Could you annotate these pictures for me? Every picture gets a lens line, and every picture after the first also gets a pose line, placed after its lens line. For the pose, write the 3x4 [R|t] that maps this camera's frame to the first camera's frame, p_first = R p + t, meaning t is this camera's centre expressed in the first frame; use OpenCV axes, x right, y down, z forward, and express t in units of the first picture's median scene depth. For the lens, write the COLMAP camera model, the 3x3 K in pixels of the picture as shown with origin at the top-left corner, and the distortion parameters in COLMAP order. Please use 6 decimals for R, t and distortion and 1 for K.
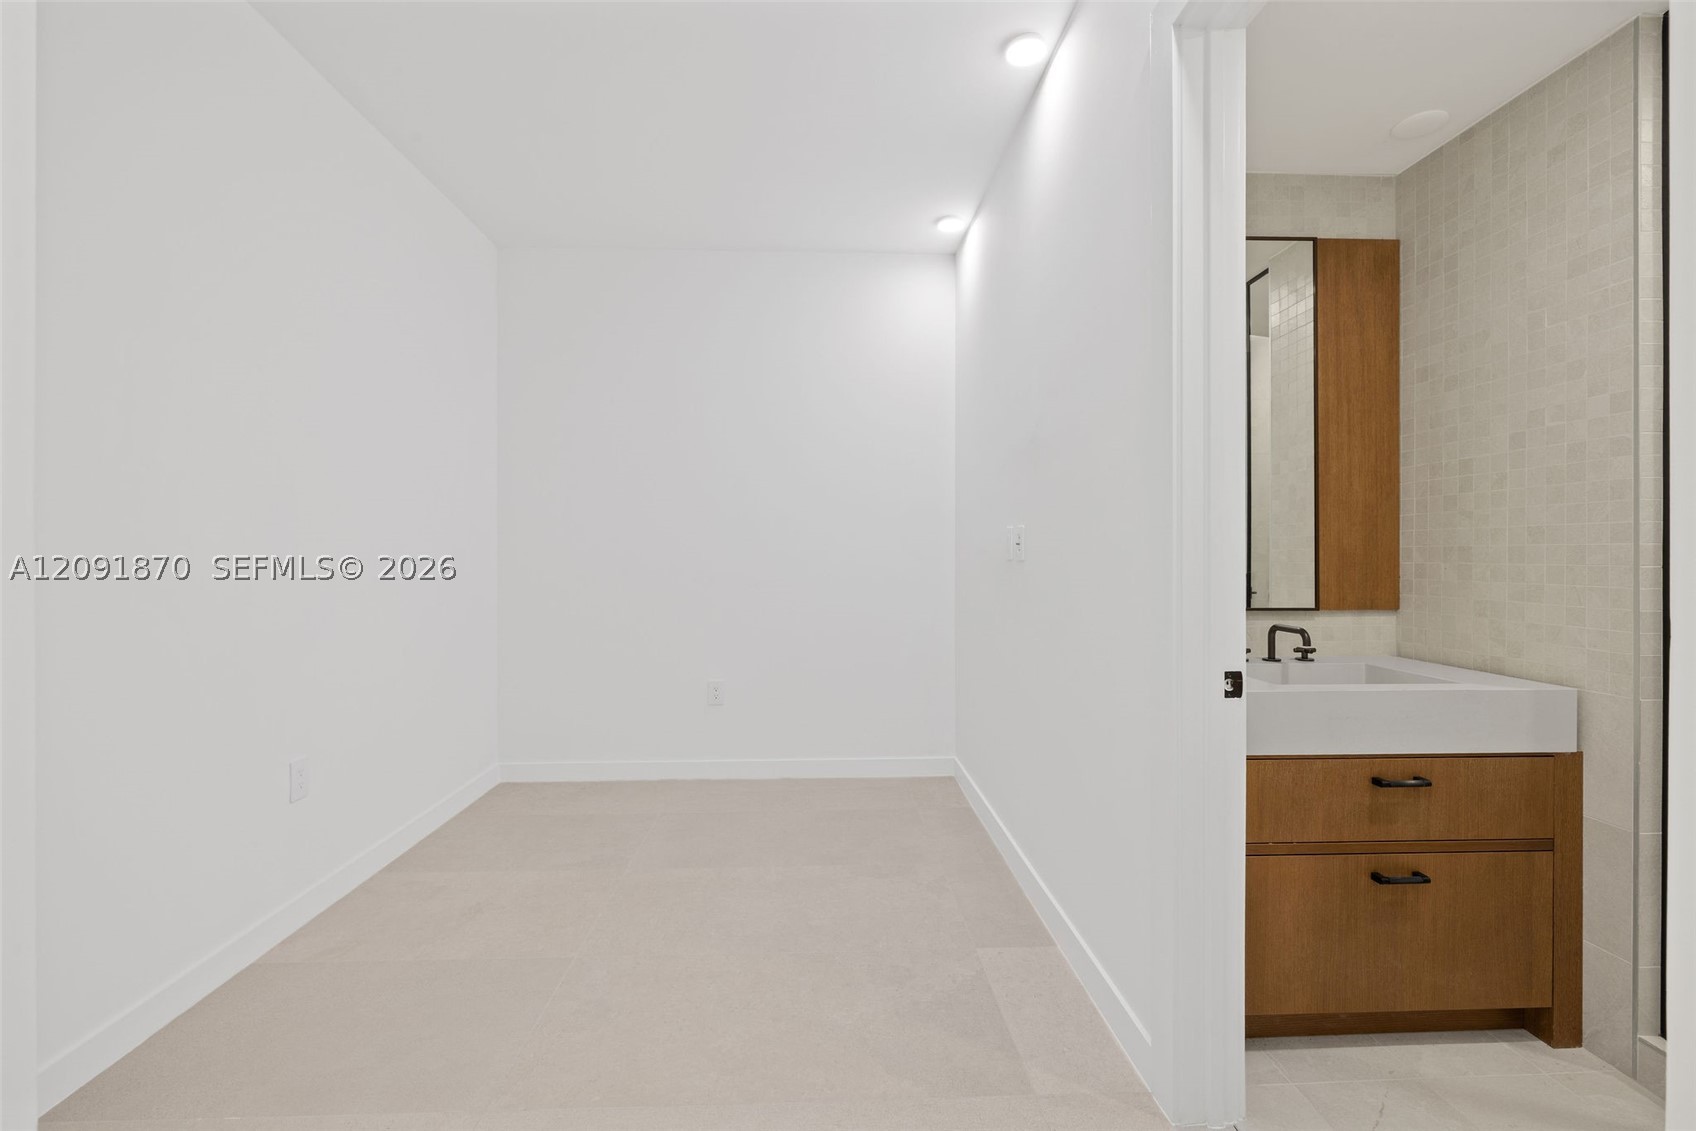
lens RADIAL K [[756.3, 0, 809.3], [0, 756.3, 553.3], [0, 0, 1]] dist [-0.001623, -0.000391]
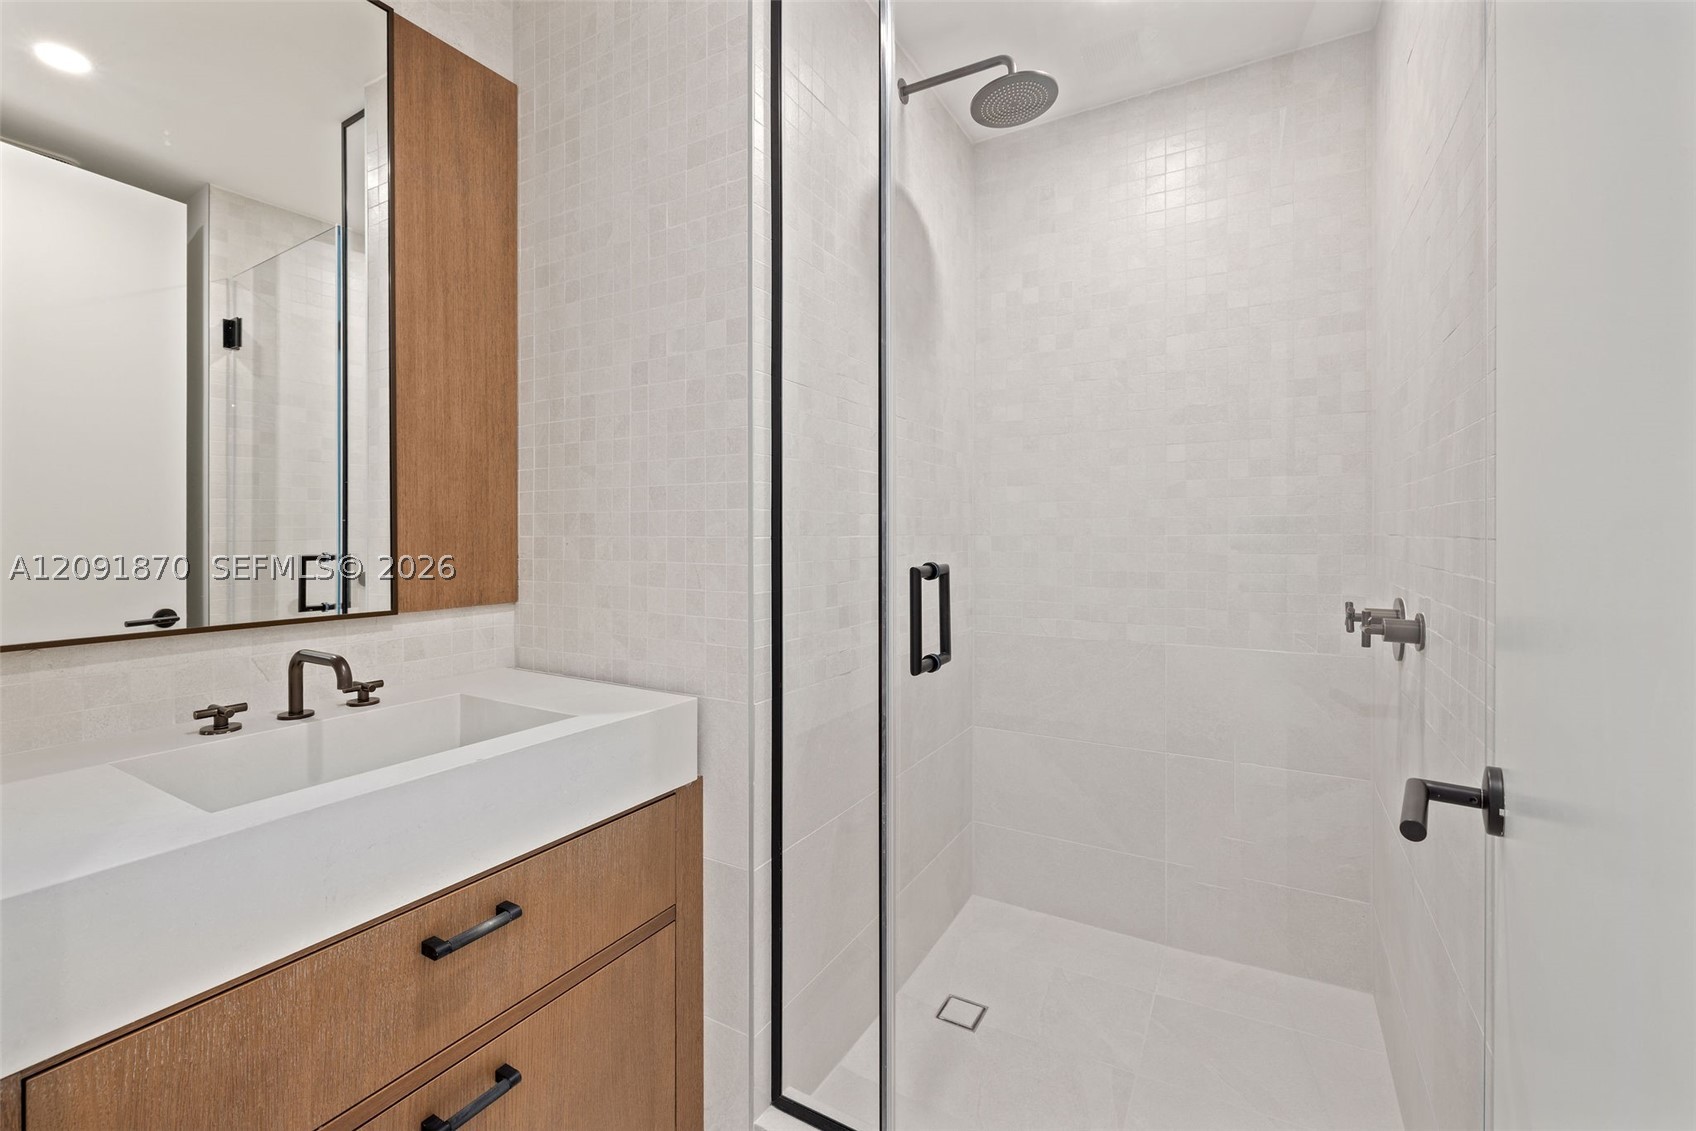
lens RADIAL K [[751.5, 0, 844.2], [0, 751.5, 538.3], [0, 0, 1]] dist [-0.001361, 0.000381]
pose [[0.544293, -0.008085, 0.838856, 0.367499], [-0.000256, 0.999952, 0.009803, 0.007543], [-0.838895, -0.005550, 0.544265, 0.368128]]
